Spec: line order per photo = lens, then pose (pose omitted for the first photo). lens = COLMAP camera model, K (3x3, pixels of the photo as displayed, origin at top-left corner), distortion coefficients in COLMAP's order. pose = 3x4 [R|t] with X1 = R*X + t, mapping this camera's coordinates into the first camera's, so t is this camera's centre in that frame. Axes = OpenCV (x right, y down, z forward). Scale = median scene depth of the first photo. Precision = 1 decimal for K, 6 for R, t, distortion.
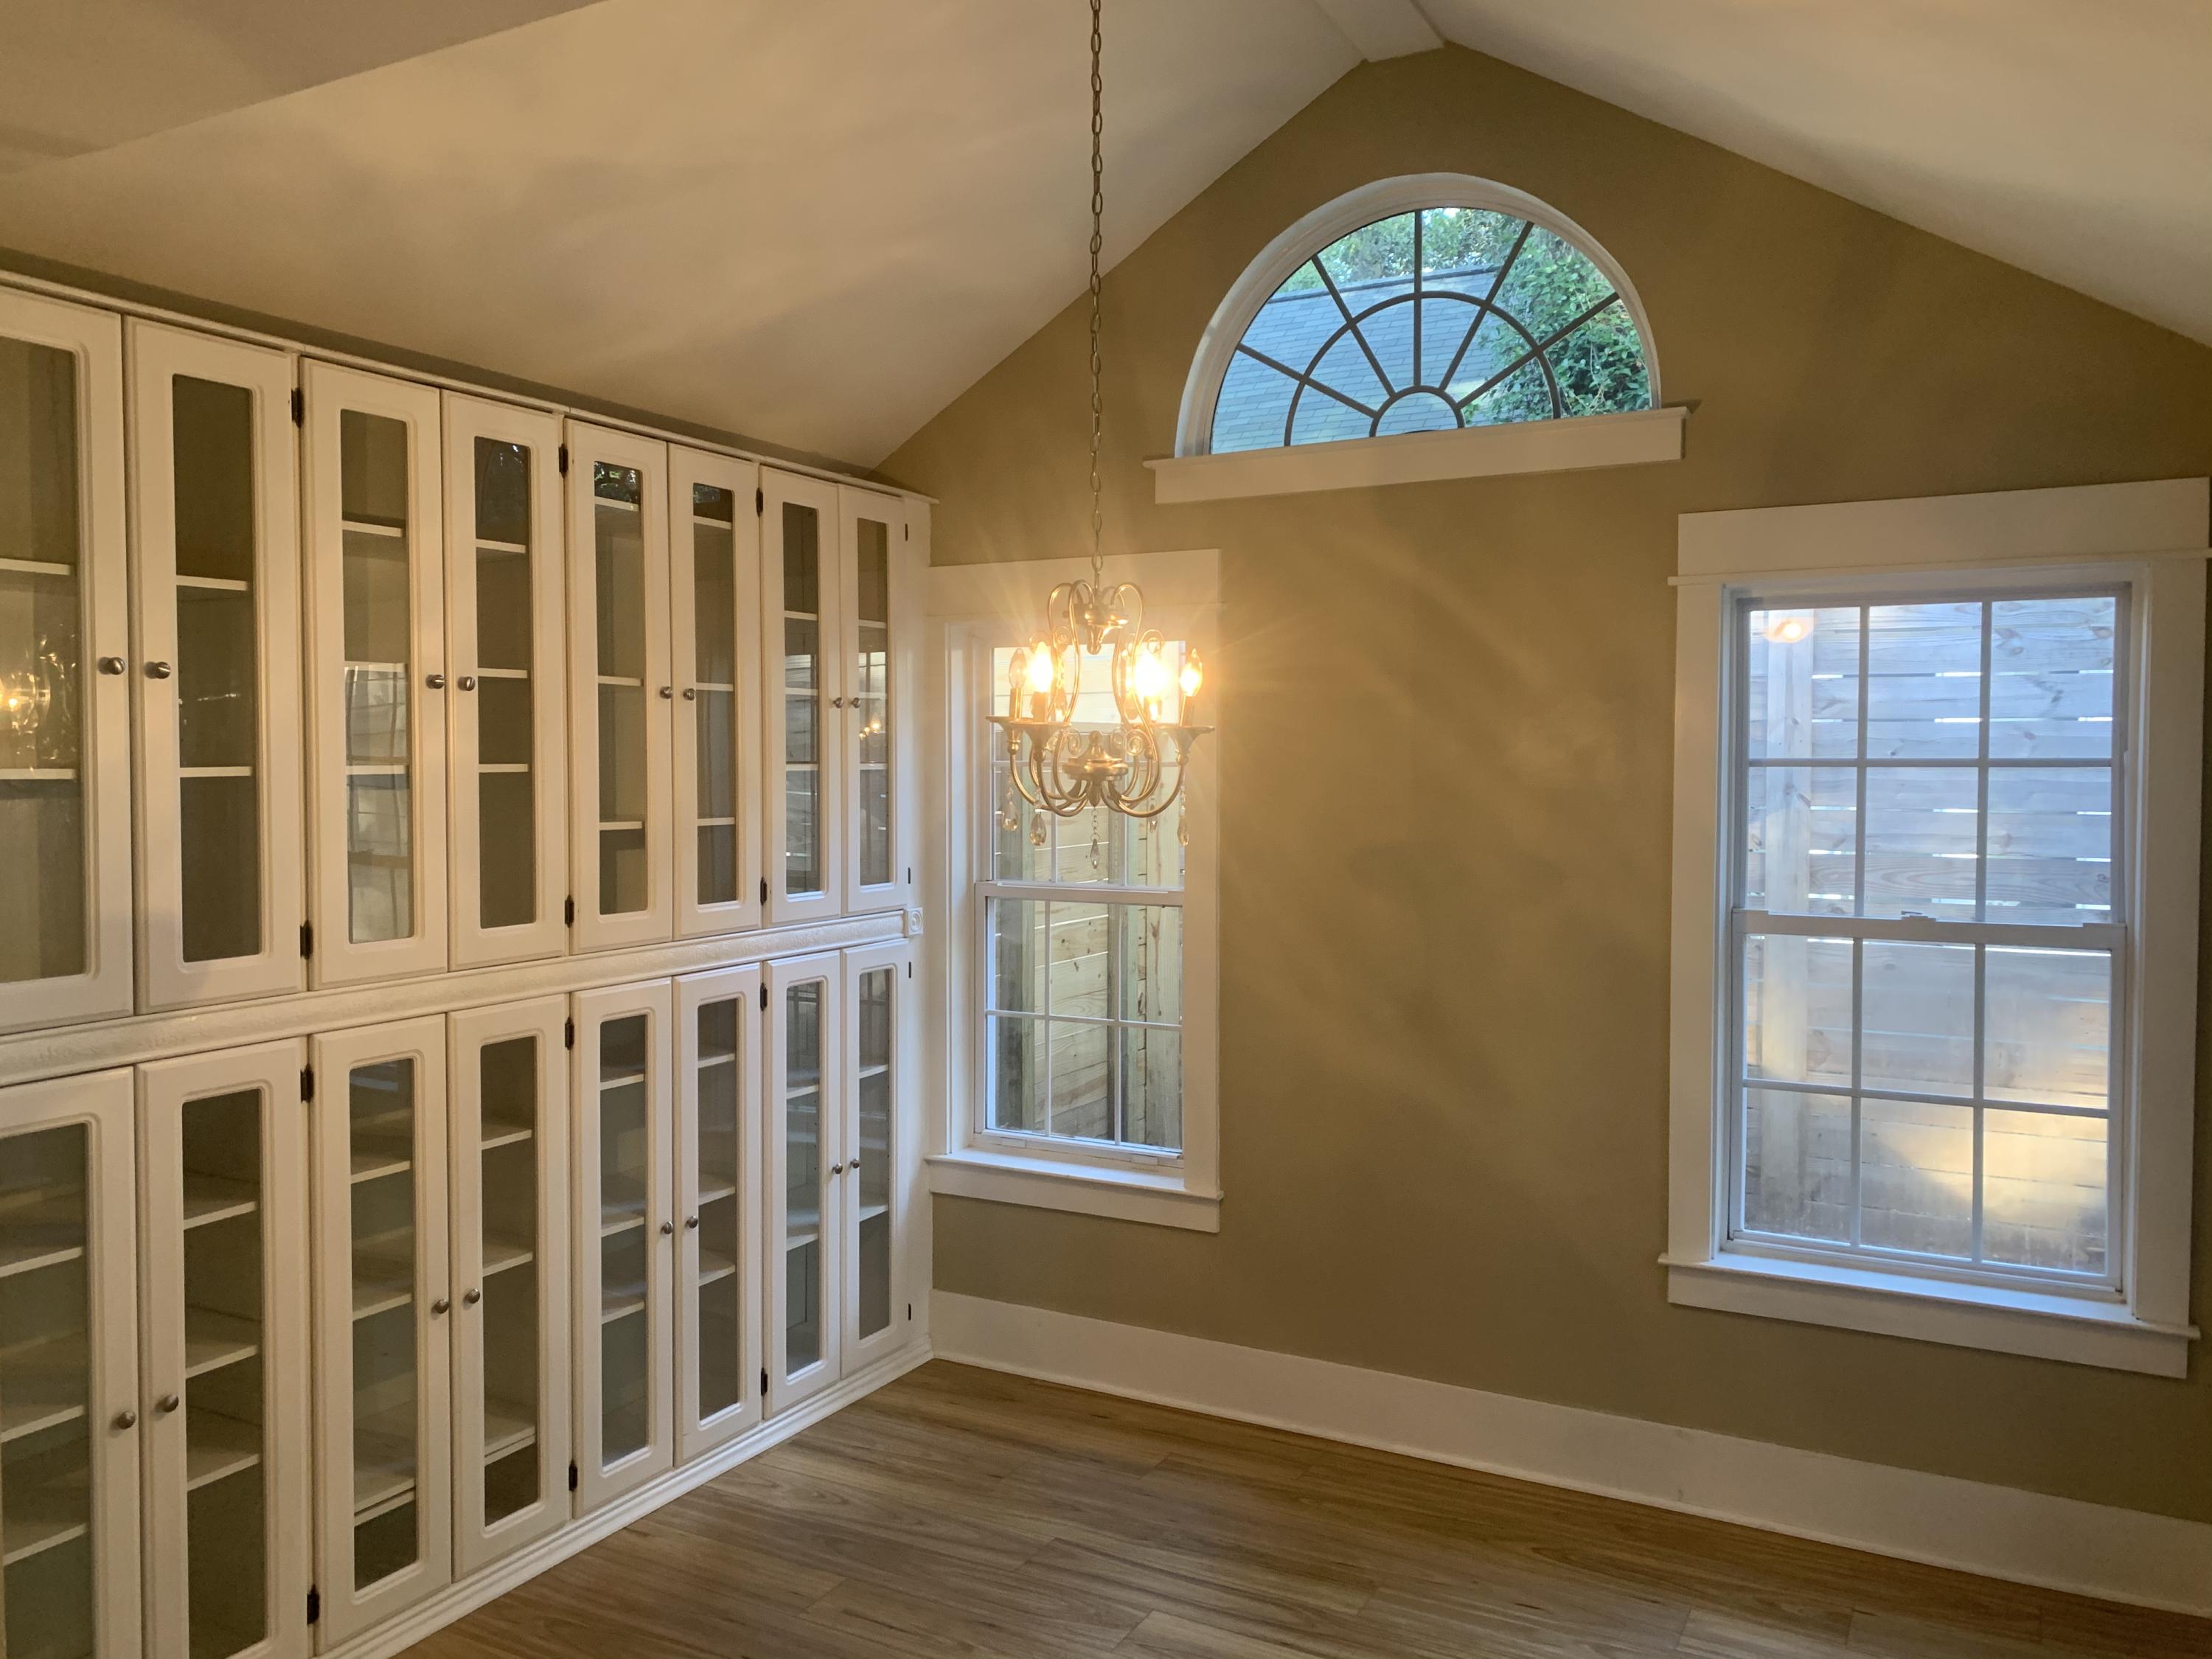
lens RADIAL K [[1695.7, 0, 1107.0], [0, 1695.7, 815.0], [0, 0, 1]] dist [0.046624, -0.011253]
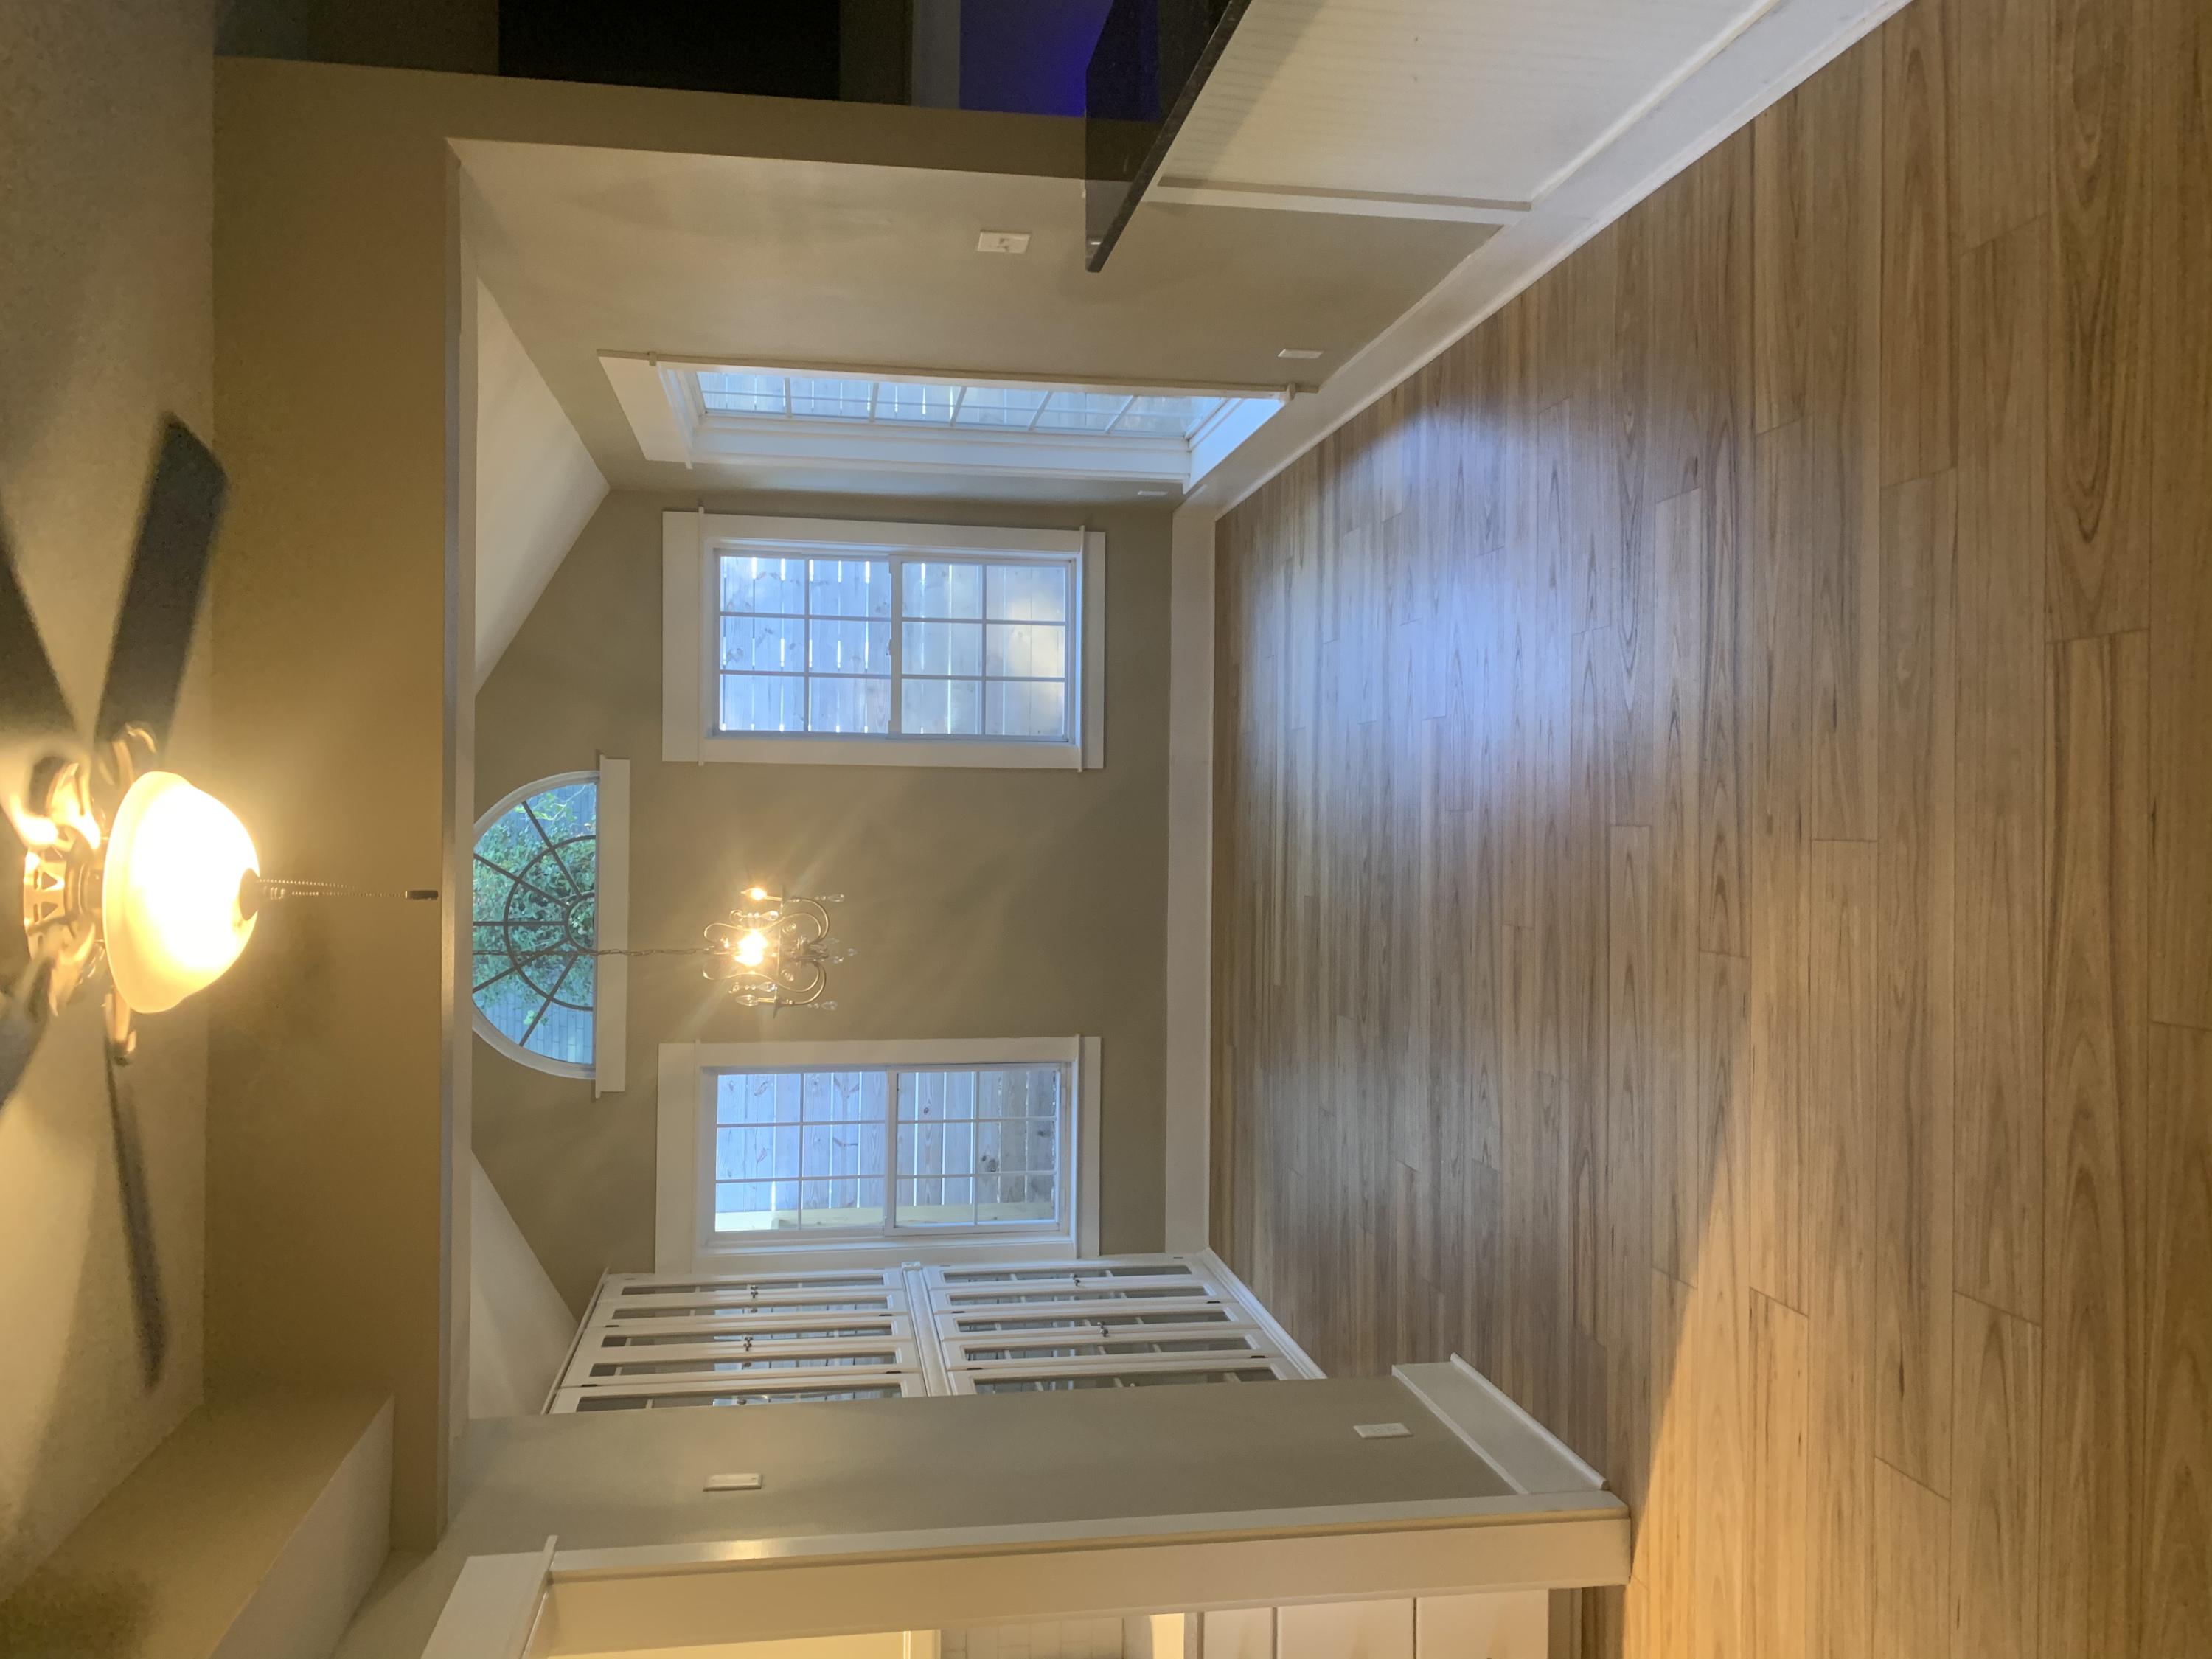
lens RADIAL K [[1695.7, 0, 1110.6], [0, 1695.7, 828.3], [0, 0, 1]] dist [0.046624, -0.011253]
pose [[-0.069742, -0.870953, 0.486392, -0.592817], [0.990894, -0.004191, 0.134576, 0.045210], [-0.115171, 0.491349, 0.863315, -0.520733]]
